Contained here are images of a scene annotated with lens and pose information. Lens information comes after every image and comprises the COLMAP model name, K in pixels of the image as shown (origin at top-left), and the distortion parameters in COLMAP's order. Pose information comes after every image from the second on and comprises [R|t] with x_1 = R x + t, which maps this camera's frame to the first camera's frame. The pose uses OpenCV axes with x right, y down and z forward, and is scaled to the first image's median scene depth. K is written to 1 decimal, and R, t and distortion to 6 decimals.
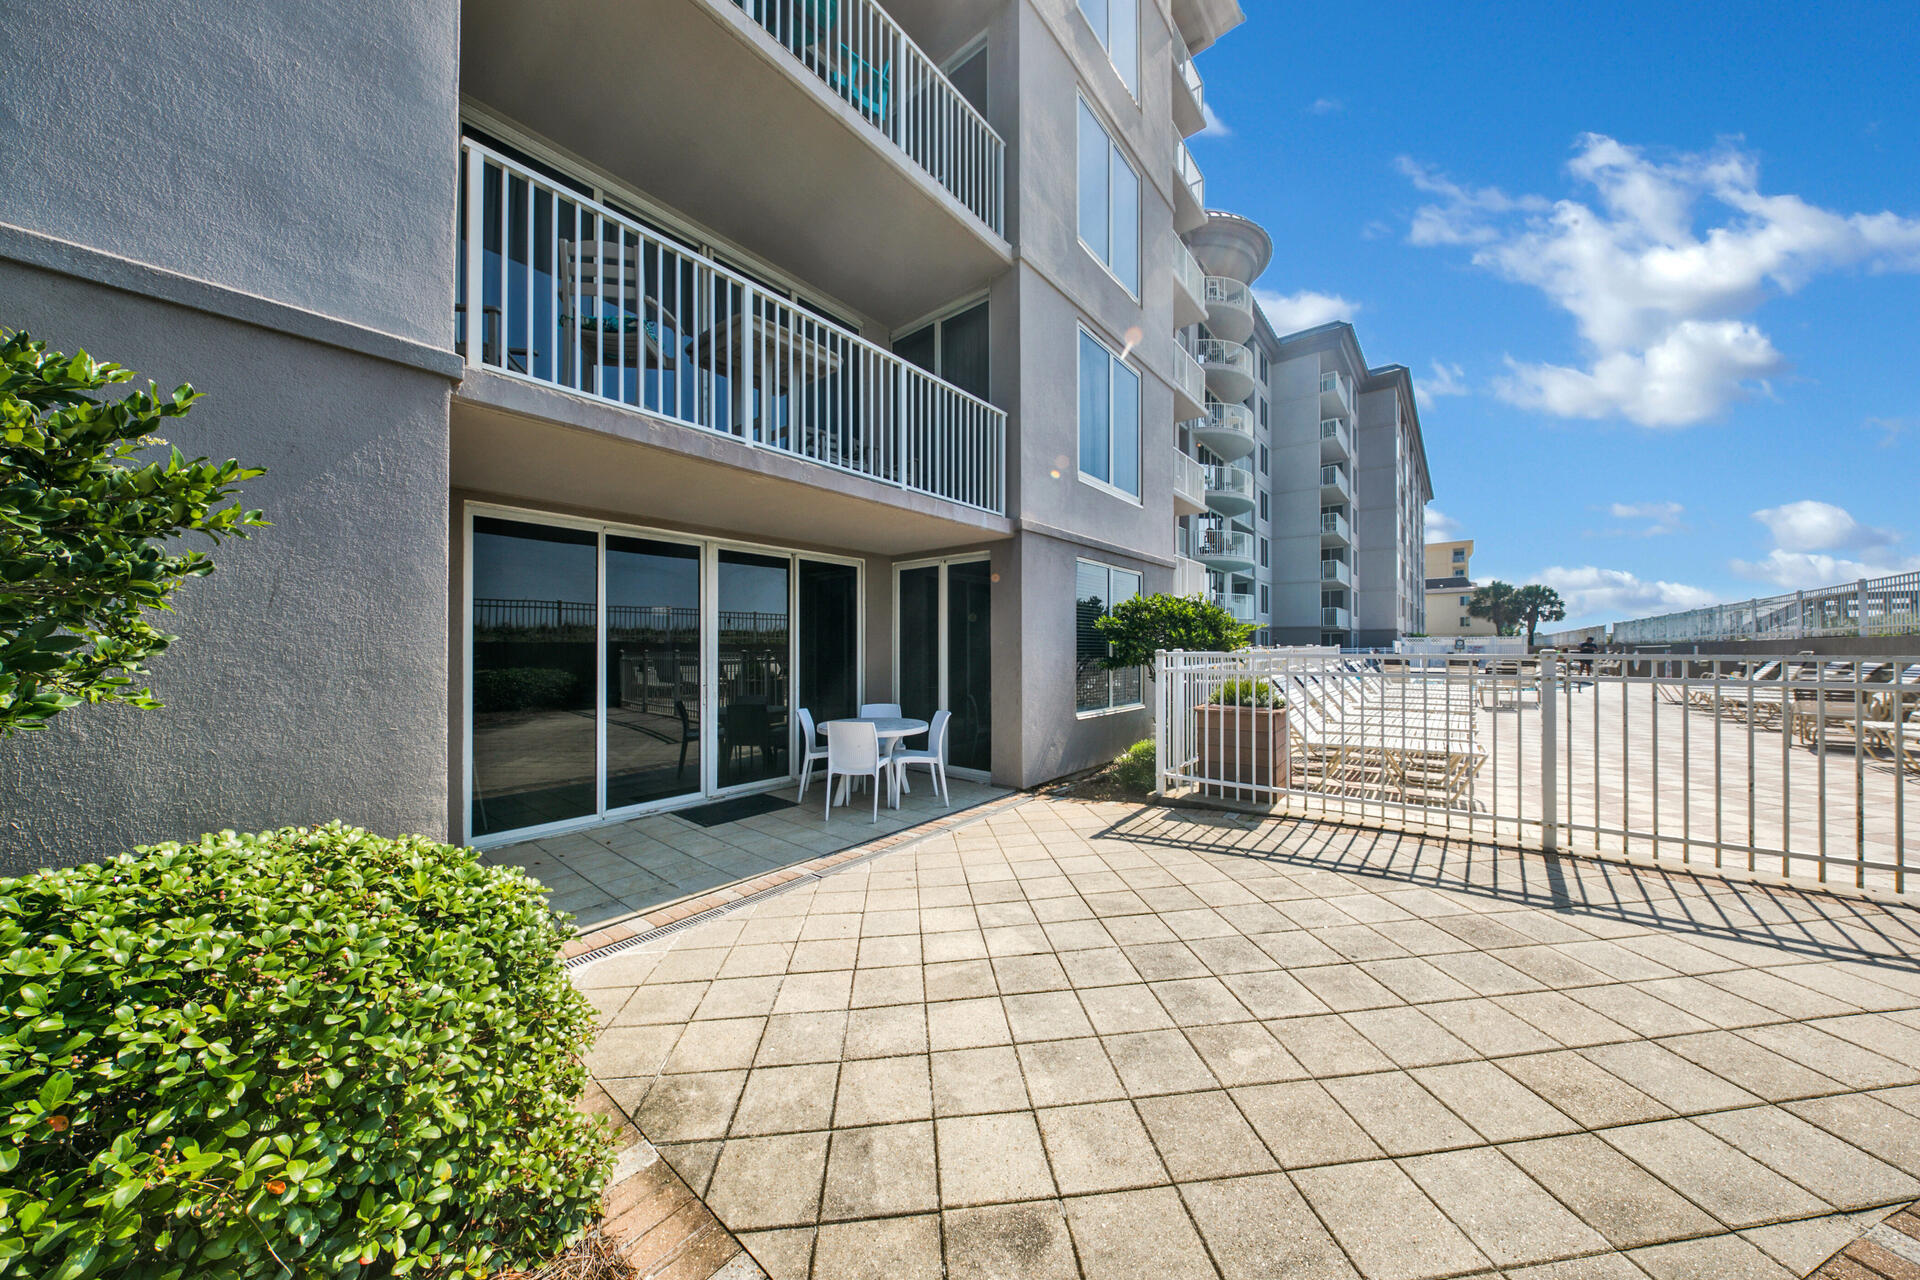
lens RADIAL K [[599.5, 0, 955.6], [0, 599.5, 647.9], [0, 0, 1]] dist [-0.000406, -0.000092]
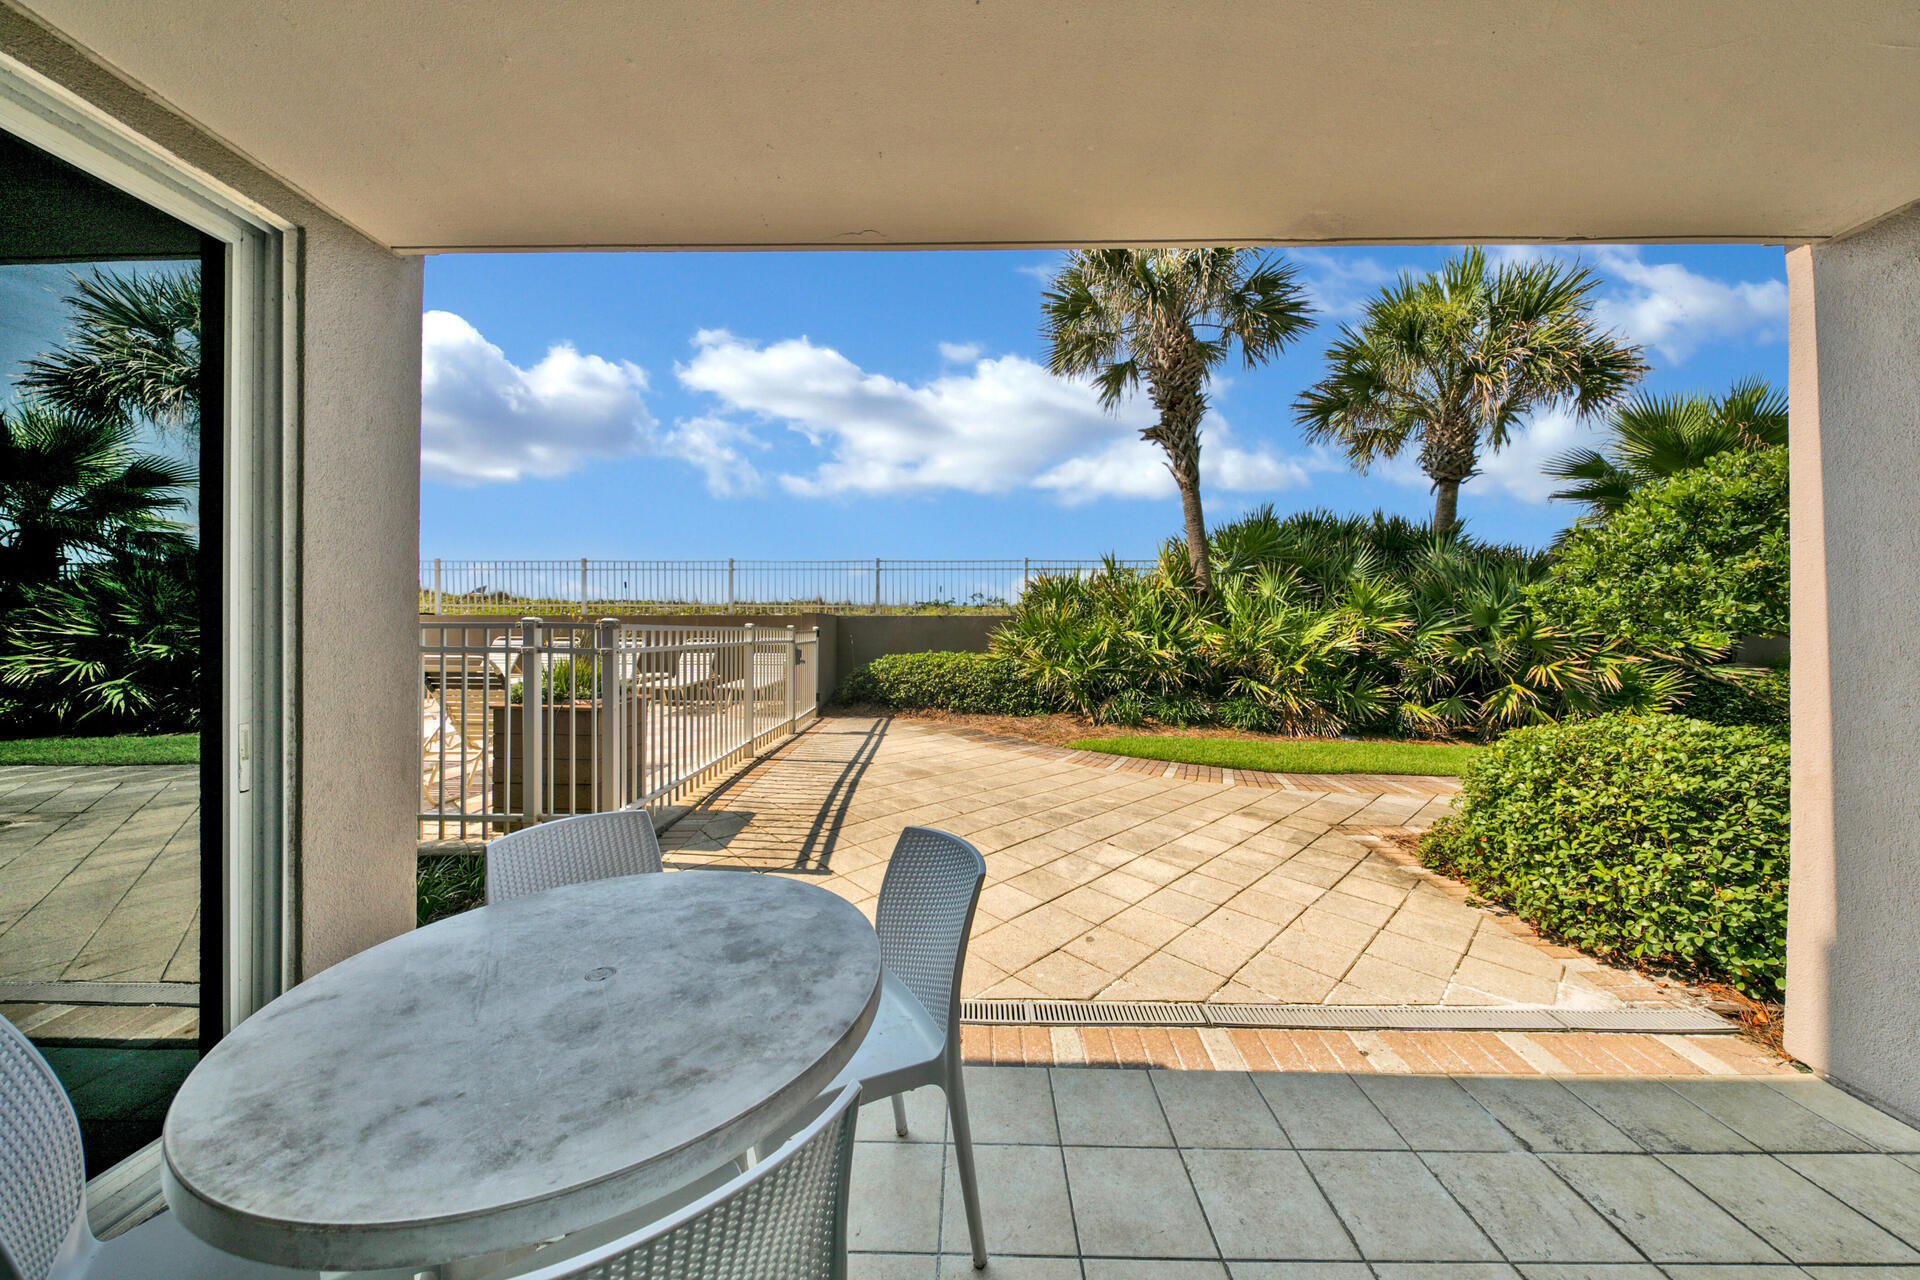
lens RADIAL K [[641.4, 0, 957.9], [0, 641.4, 629.7], [0, 0, 1]] dist [0.004006, -0.003231]
pose [[-0.625615, 0.004316, 0.780120, -0.477380], [0.000384, 0.999986, -0.005224, 0.019208], [-0.780132, -0.002969, -0.625608, 1.329315]]
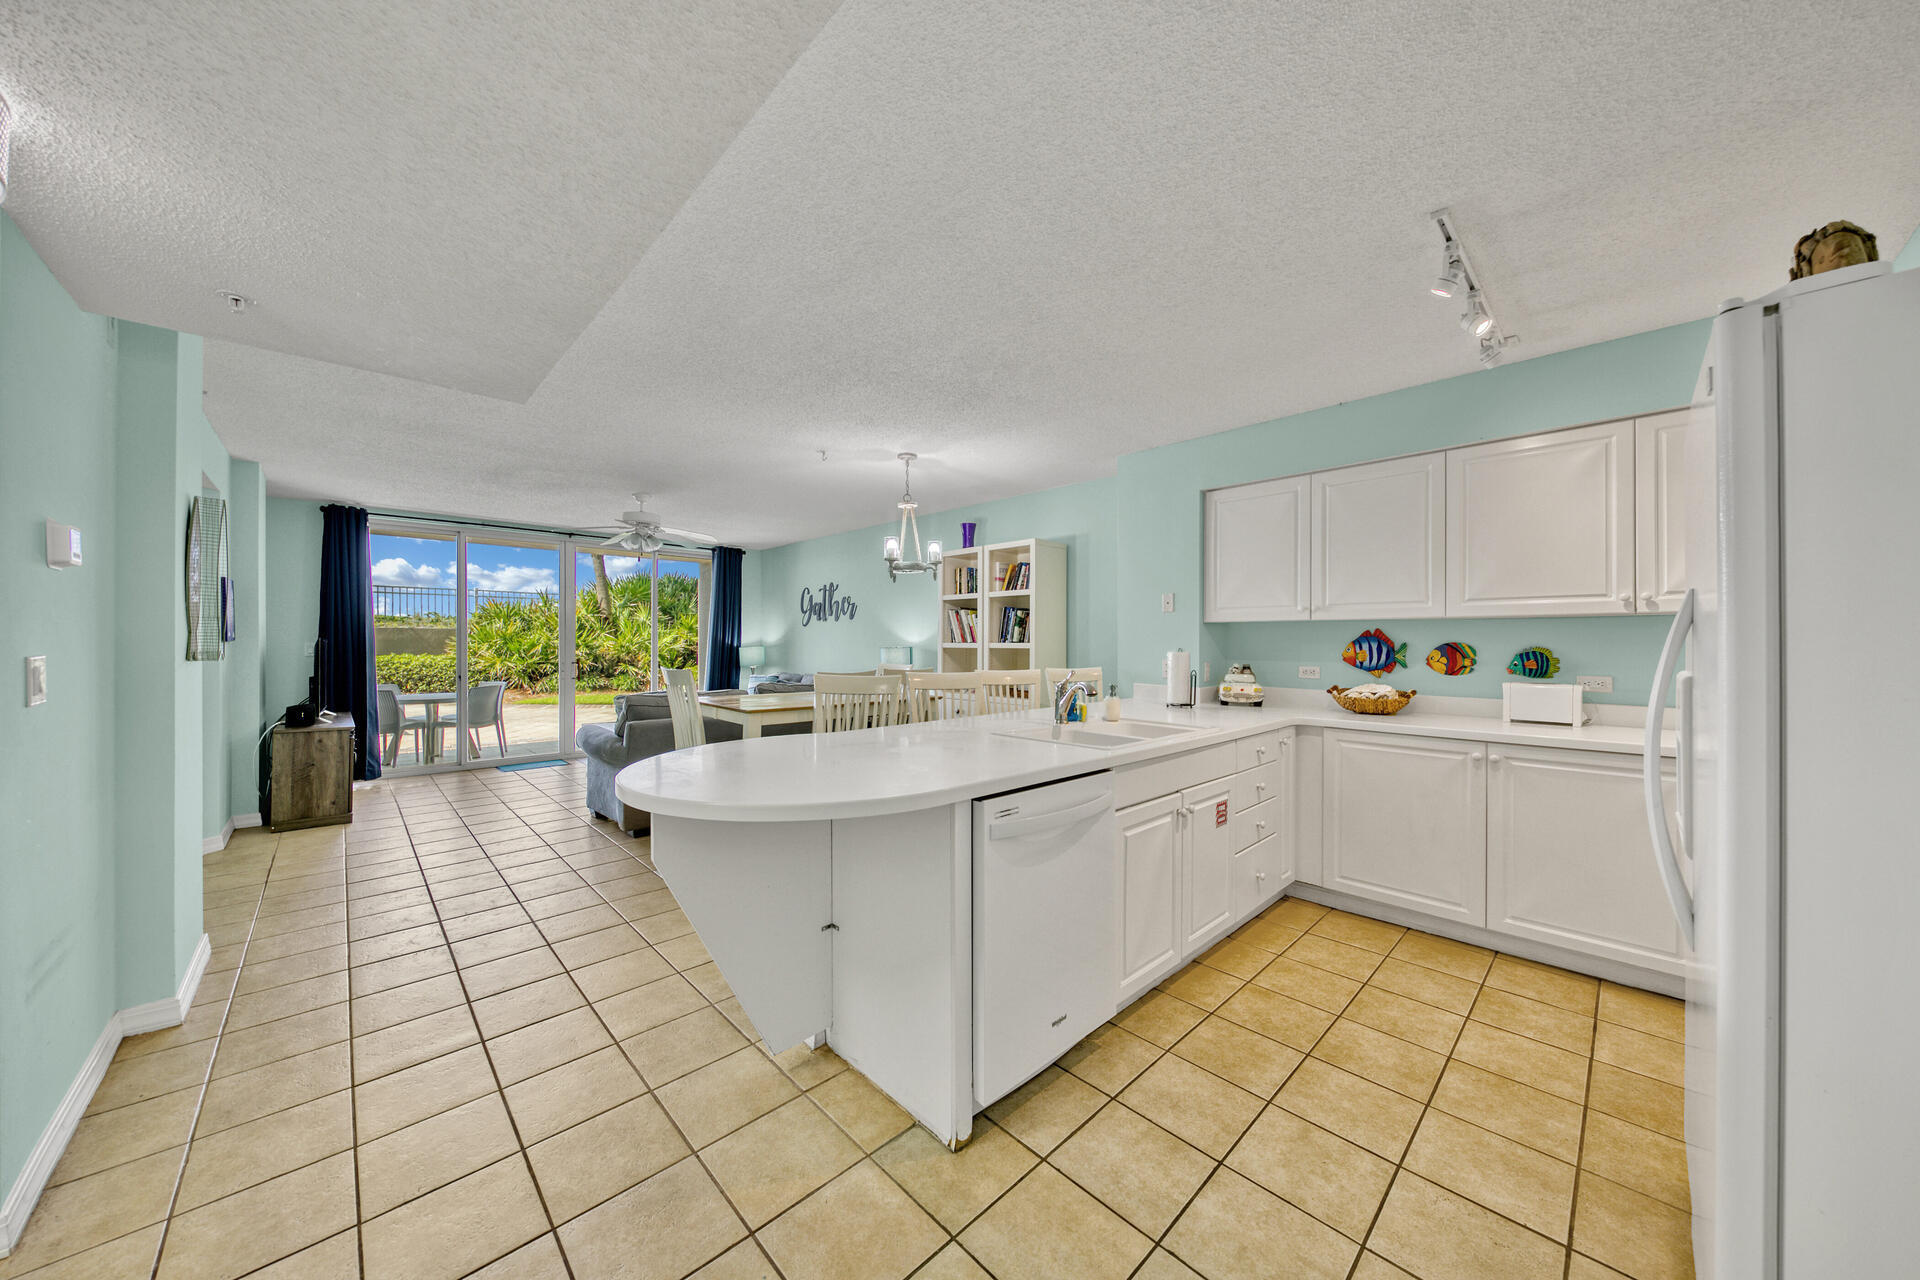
lens RADIAL K [[641.4, 0, 953.5], [0, 641.4, 643.0], [0, 0, 1]] dist [0.004006, -0.003231]
pose [[-0.994442, 0.000681, 0.105288, -1.616532], [0.000824, 0.999999, 0.001309, 0.027099], [-0.105287, 0.001389, -0.994441, 2.718714]]
